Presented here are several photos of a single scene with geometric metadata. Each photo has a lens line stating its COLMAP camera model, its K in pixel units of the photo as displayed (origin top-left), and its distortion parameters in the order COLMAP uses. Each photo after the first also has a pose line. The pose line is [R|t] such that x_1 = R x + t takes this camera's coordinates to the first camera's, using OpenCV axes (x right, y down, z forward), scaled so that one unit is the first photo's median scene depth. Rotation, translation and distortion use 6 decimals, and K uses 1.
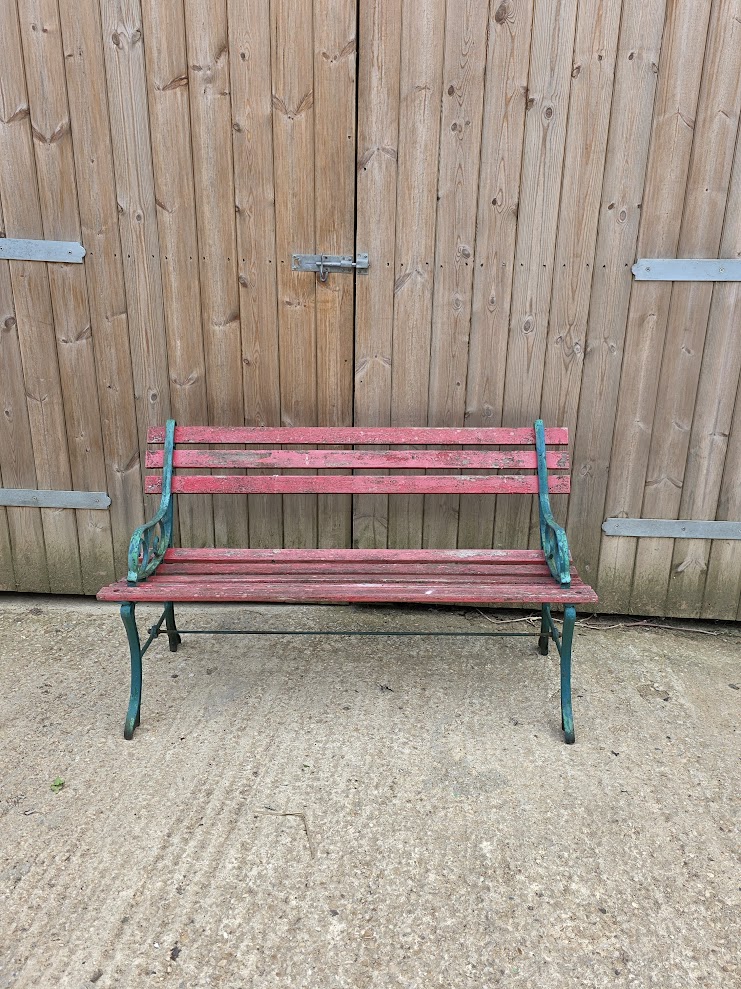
lens RADIAL K [[836.3, 0, 373.9], [0, 836.3, 491.6], [0, 0, 1]] dist [0.028990, -0.039637]
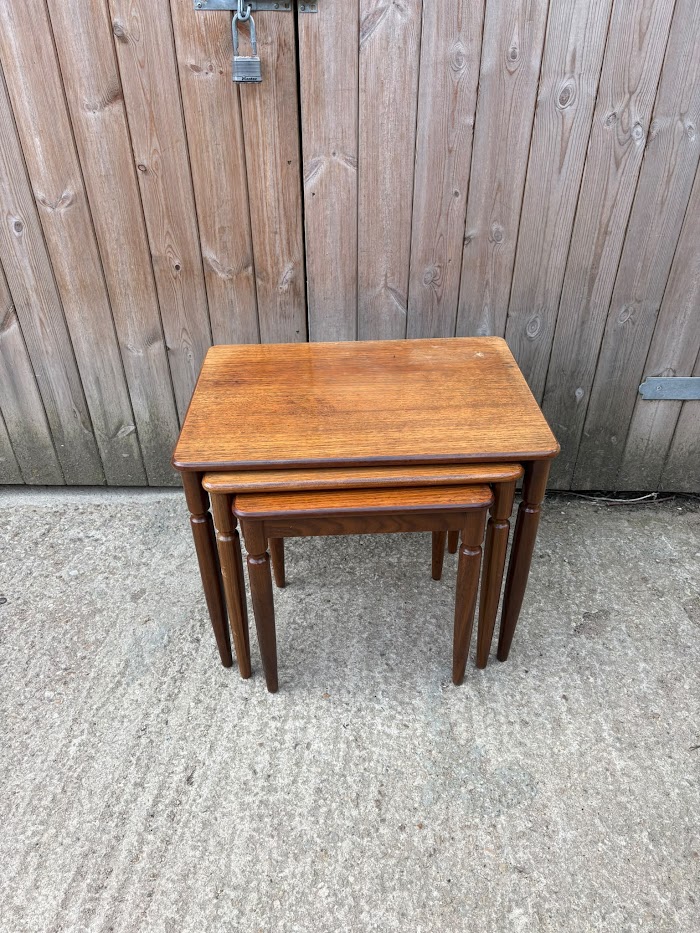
lens RADIAL K [[707.0, 0, 346.4], [0, 707.0, 479.1], [0, 0, 1]] dist [0.020025, -0.030937]
pose [[0.999399, -0.033568, 0.008623, -0.000994], [0.029983, 0.962190, 0.270725, -0.066283], [-0.017385, -0.270303, 0.962618, 0.395003]]
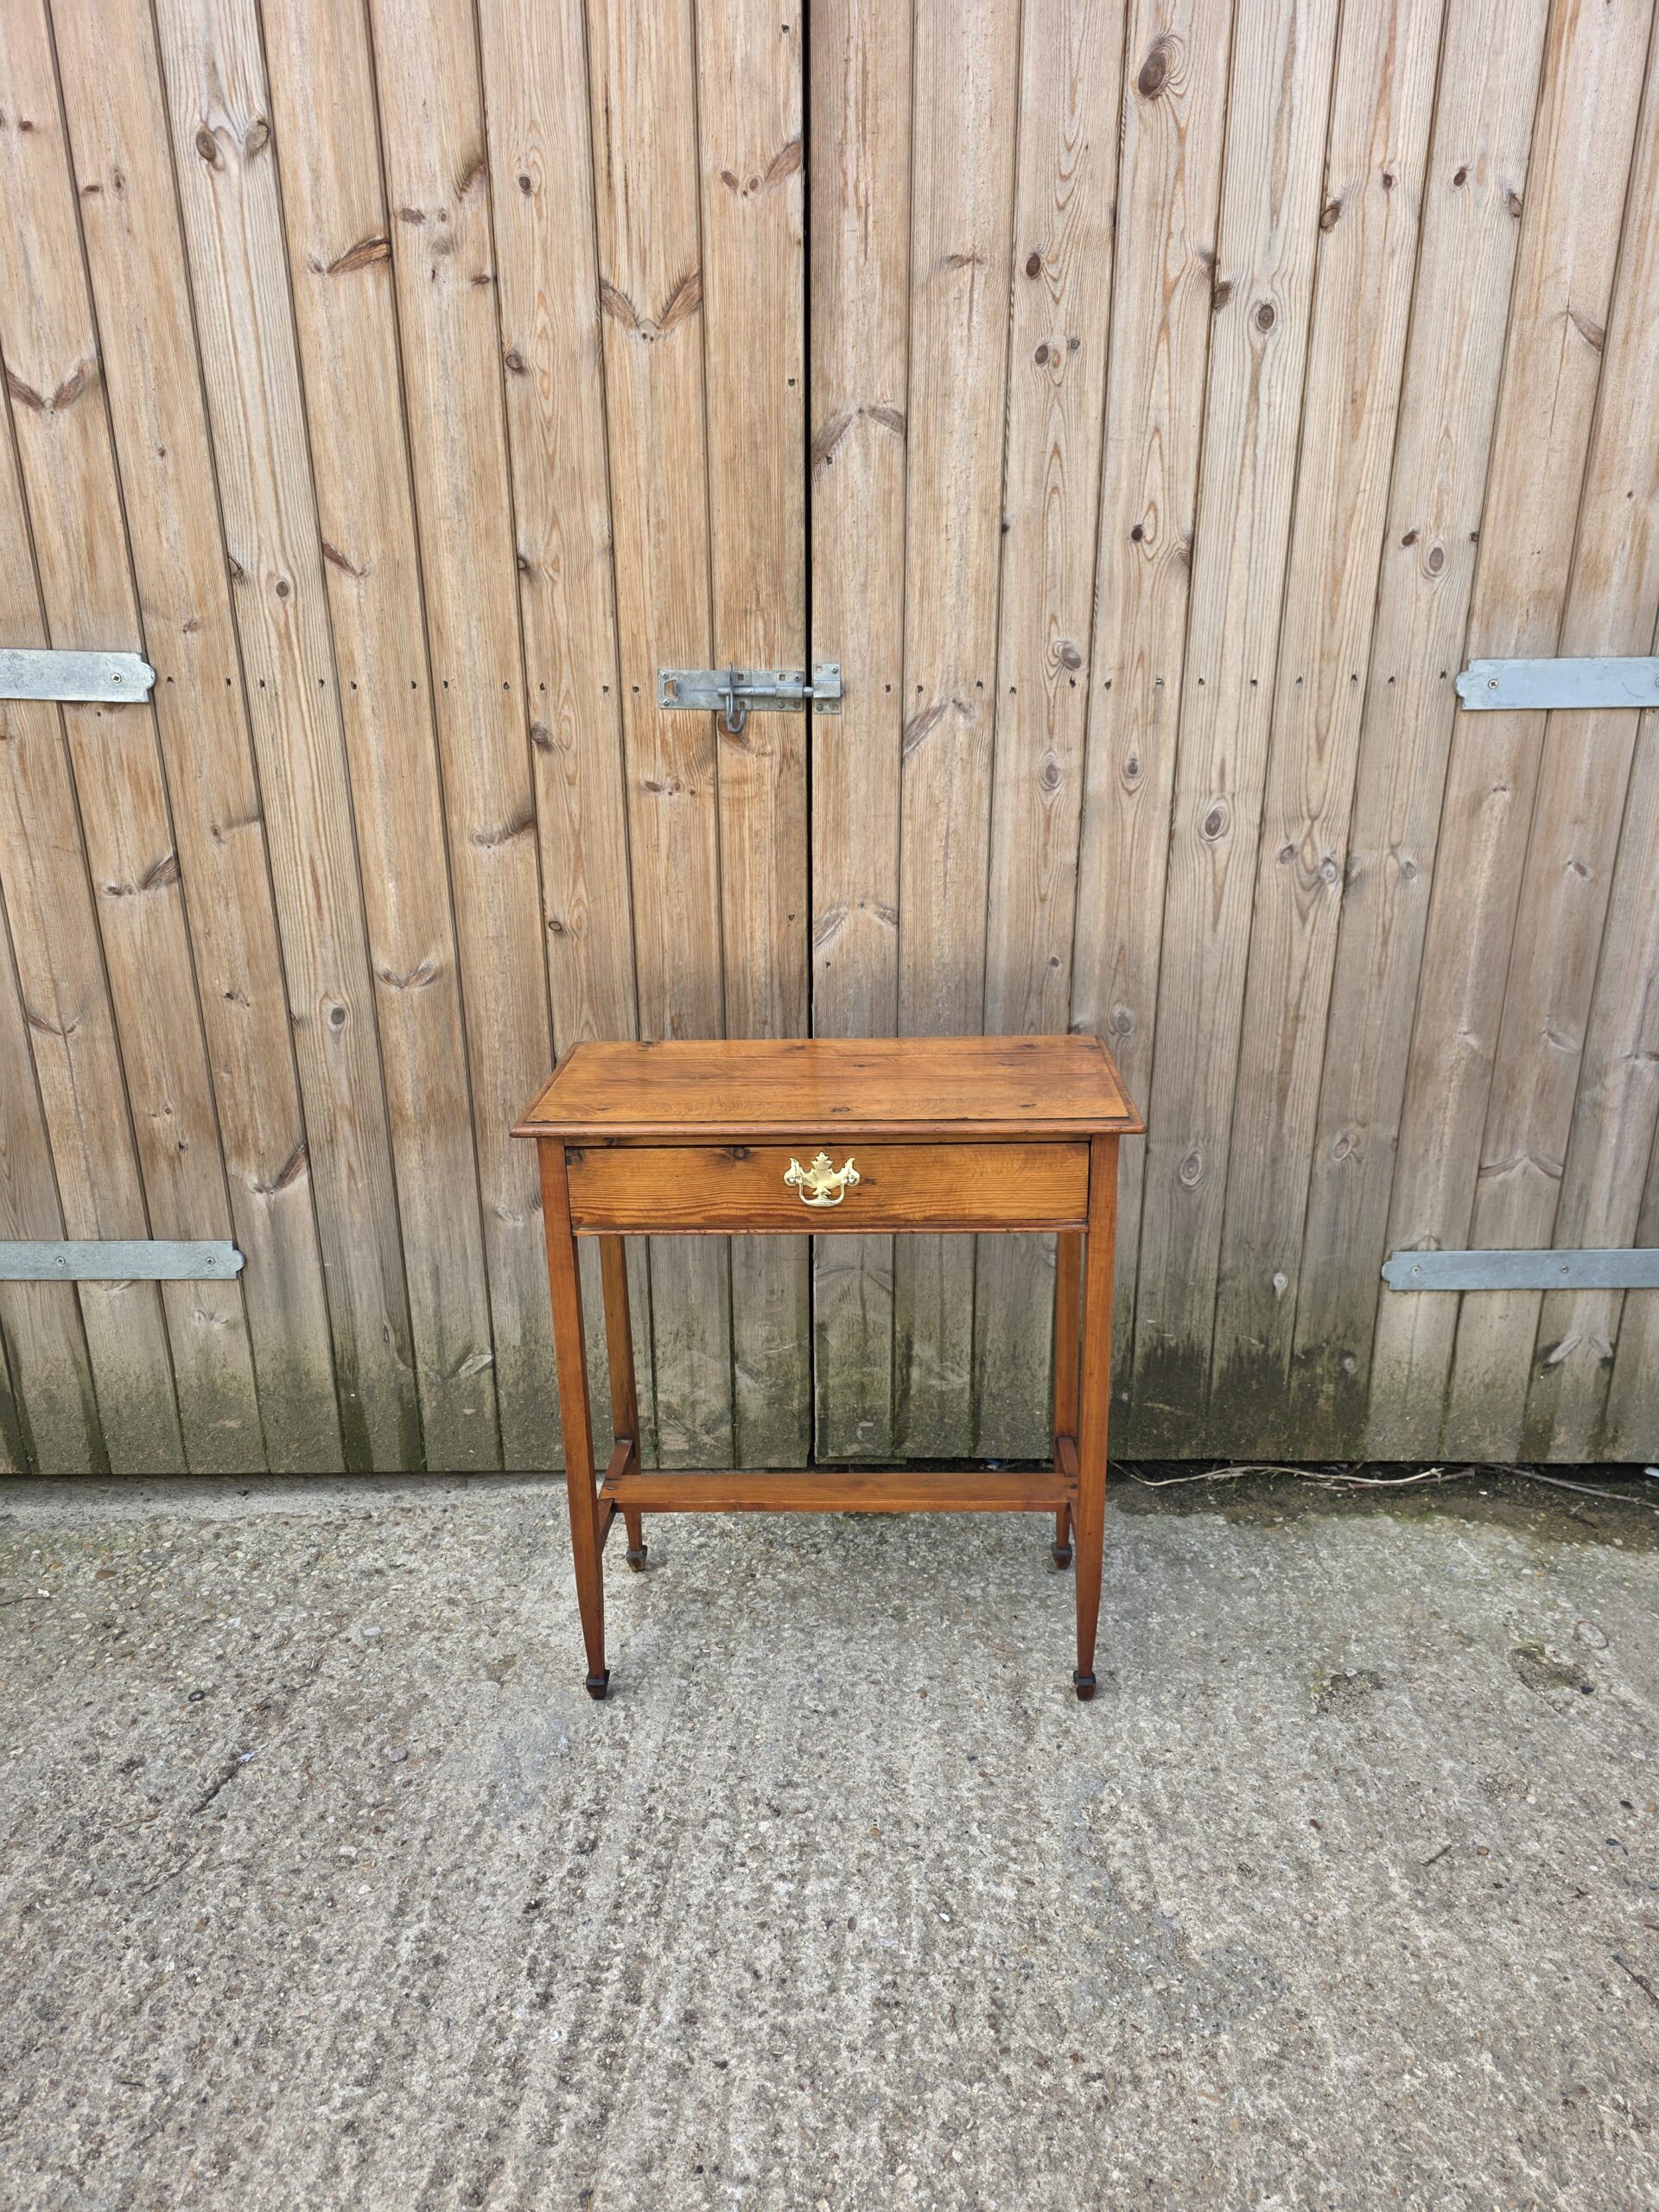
lens RADIAL K [[1500.5, 0, 834.6], [0, 1500.5, 1106.3], [0, 0, 1]] dist [0.033735, -0.032822]
pose [[0.997743, -0.039523, 0.054280, -0.058718], [0.039930, 0.999182, -0.006441, -0.055803], [-0.053981, 0.008594, 0.998505, 0.242610]]
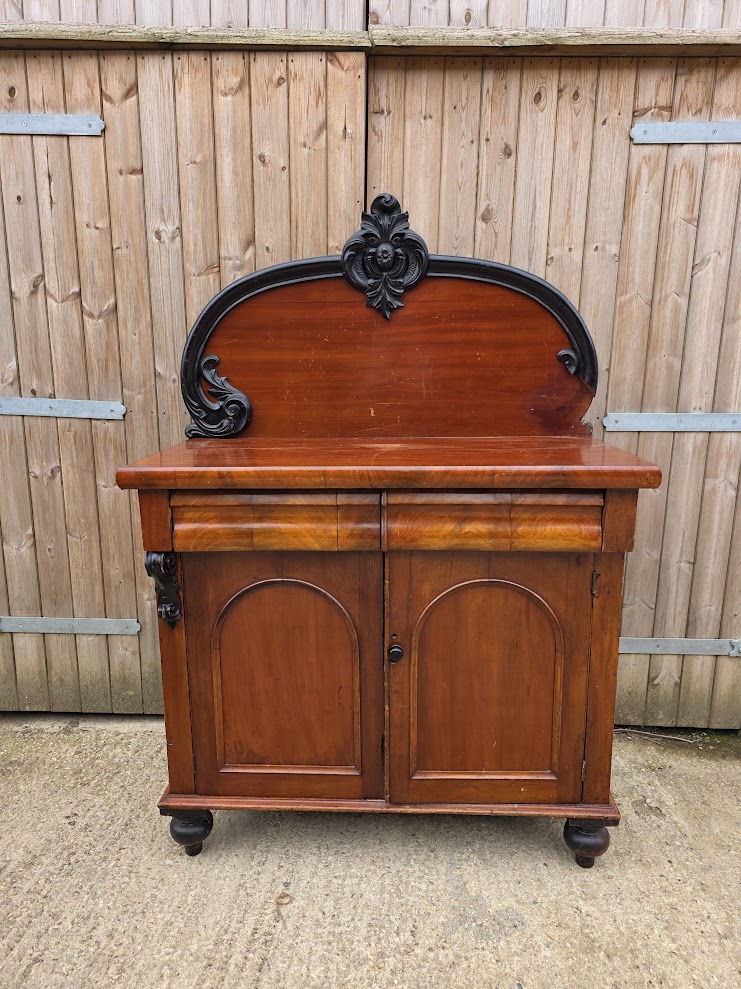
lens RADIAL K [[674.3, 0, 373.4], [0, 674.3, 478.9], [0, 0, 1]] dist [0.032240, -0.033659]
pose [[0.999518, -0.010961, 0.029049, -0.035536], [0.014682, 0.991255, -0.131137, -0.067922], [-0.027358, 0.131501, 0.990939, 0.093684]]
